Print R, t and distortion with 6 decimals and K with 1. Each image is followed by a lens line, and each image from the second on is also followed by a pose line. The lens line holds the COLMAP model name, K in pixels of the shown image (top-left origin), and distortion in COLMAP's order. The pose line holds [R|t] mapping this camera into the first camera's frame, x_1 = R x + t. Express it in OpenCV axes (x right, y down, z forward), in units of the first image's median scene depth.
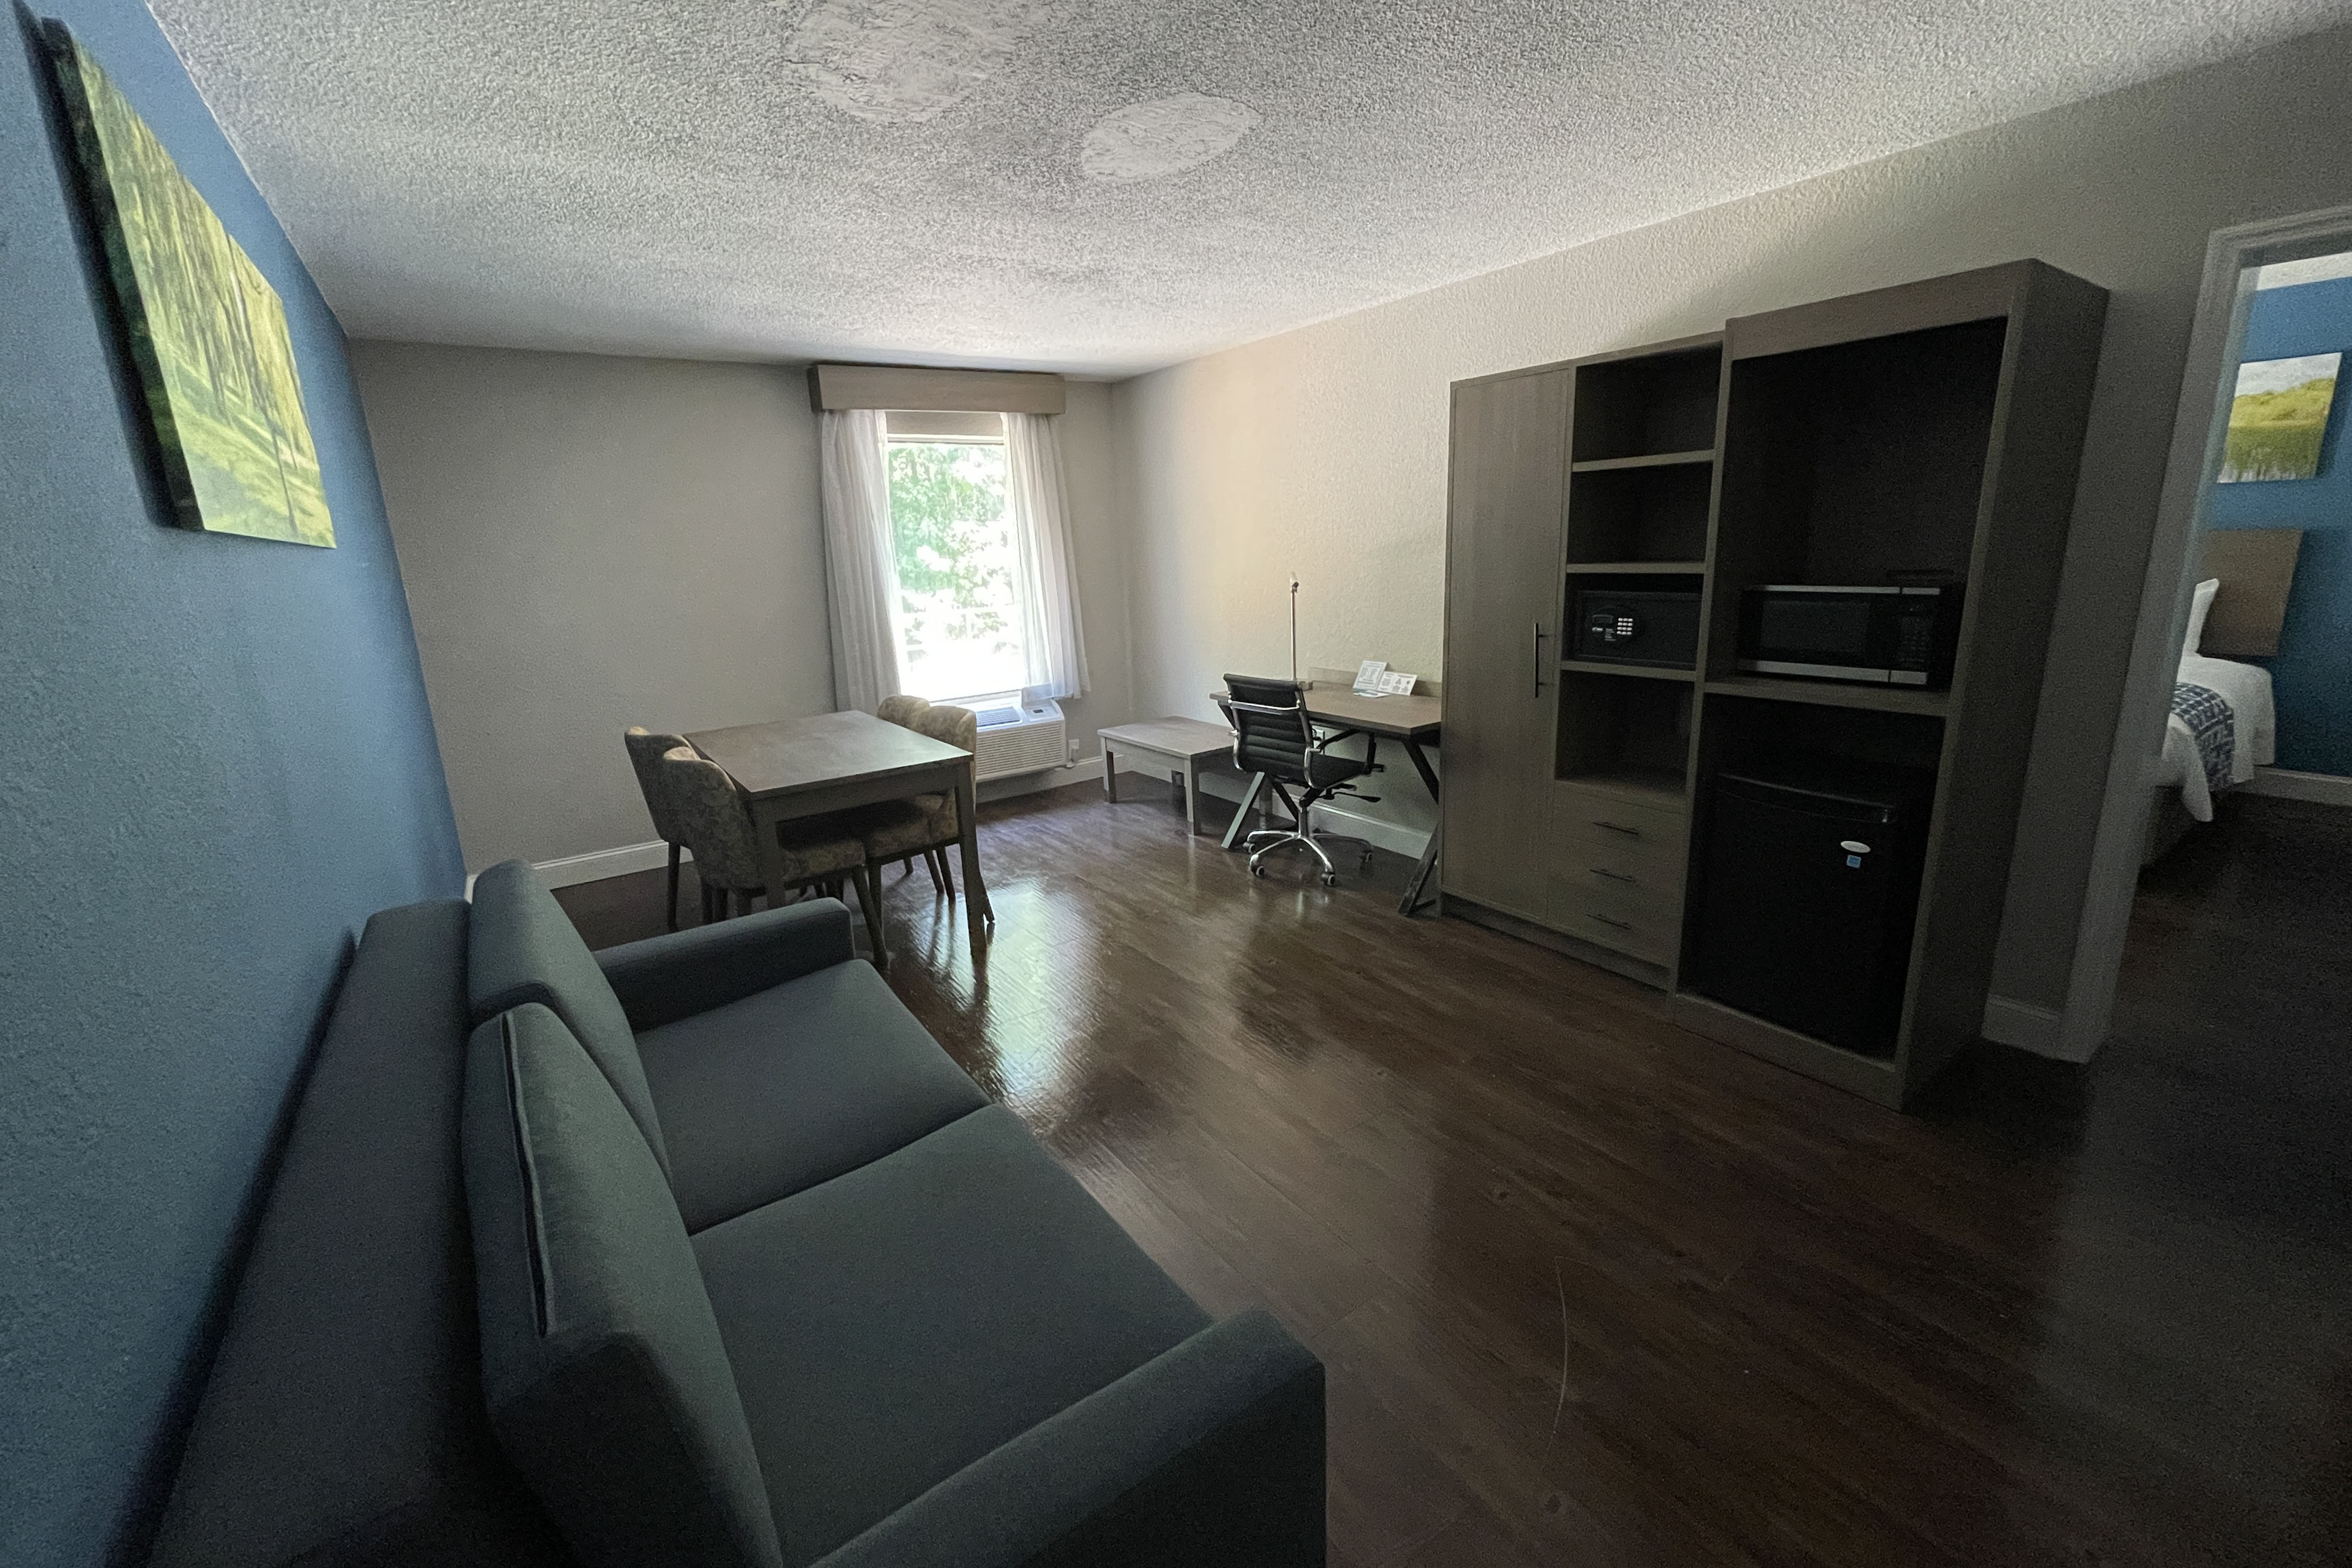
lens RADIAL K [[942.5, 0, 1175.7], [0, 942.5, 764.1], [0, 0, 1]] dist [-0.000646, -0.000134]
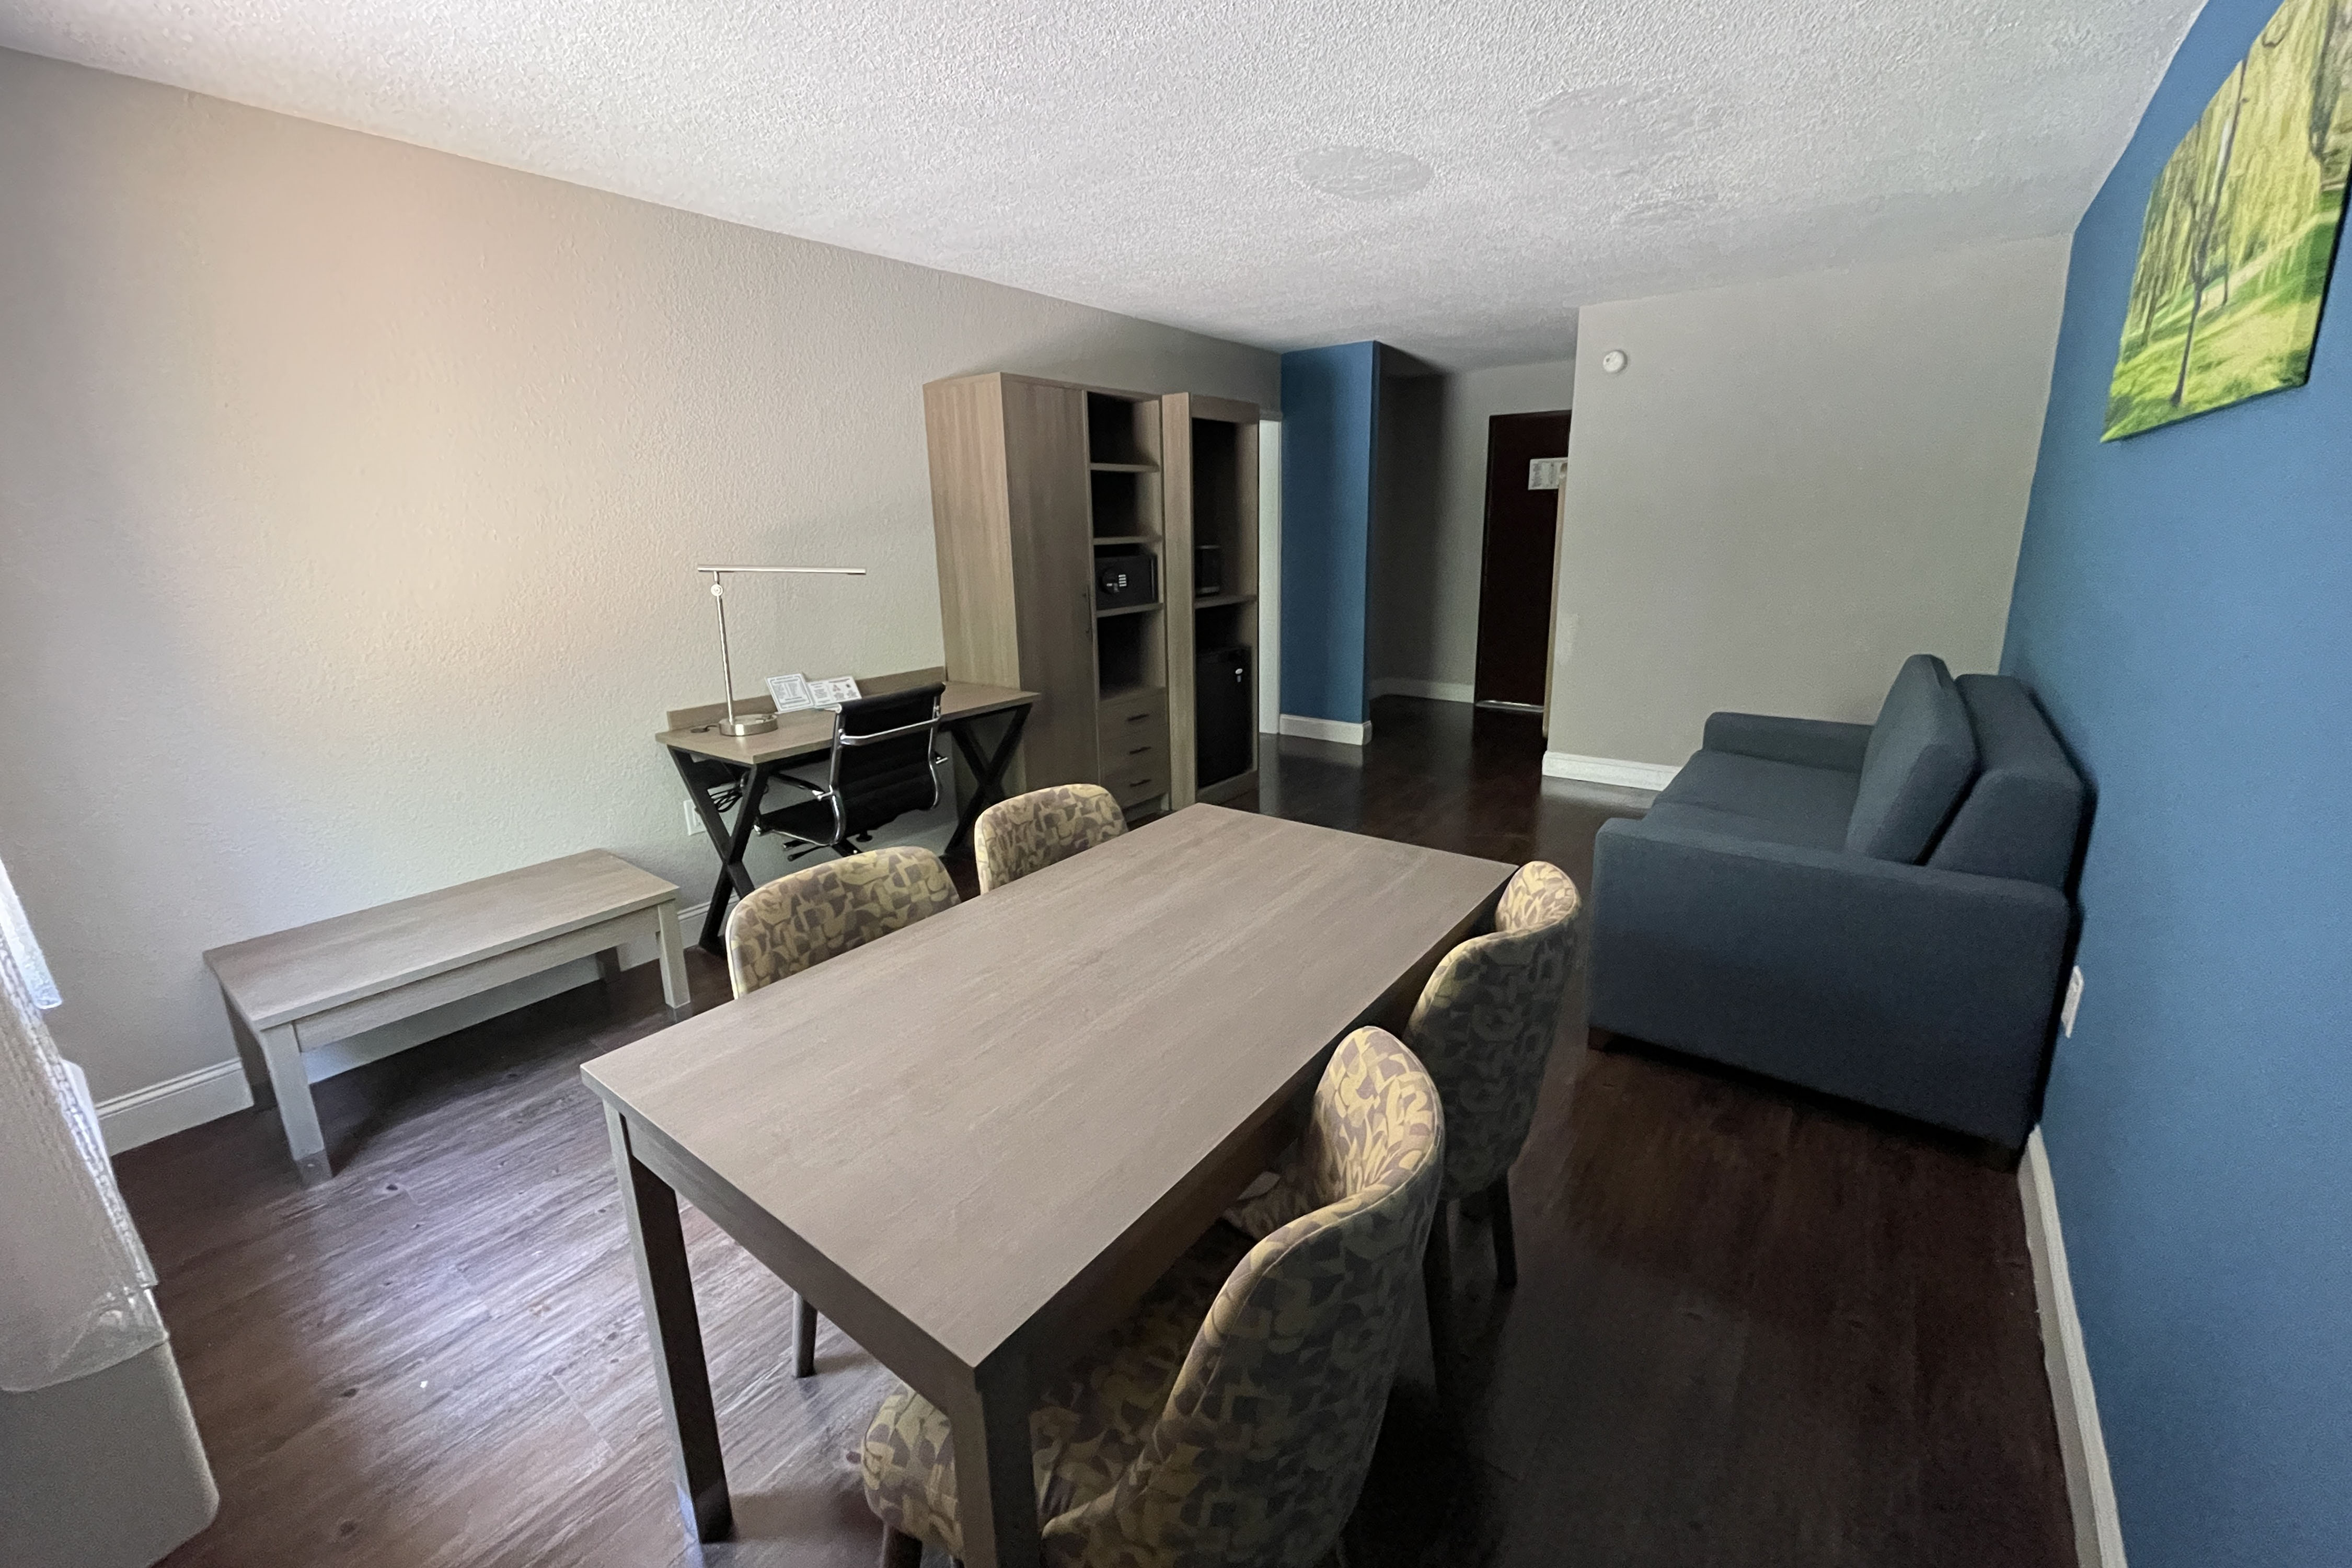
lens RADIAL K [[942.9, 0, 1176.5], [0, 942.9, 750.3], [0, 0, 1]] dist [0.019254, 0.000211]
pose [[-0.297768, -0.183585, 0.936820, -0.944655], [0.252024, 0.931402, 0.262629, -0.257111], [-0.920770, 0.314304, -0.231073, 1.308738]]
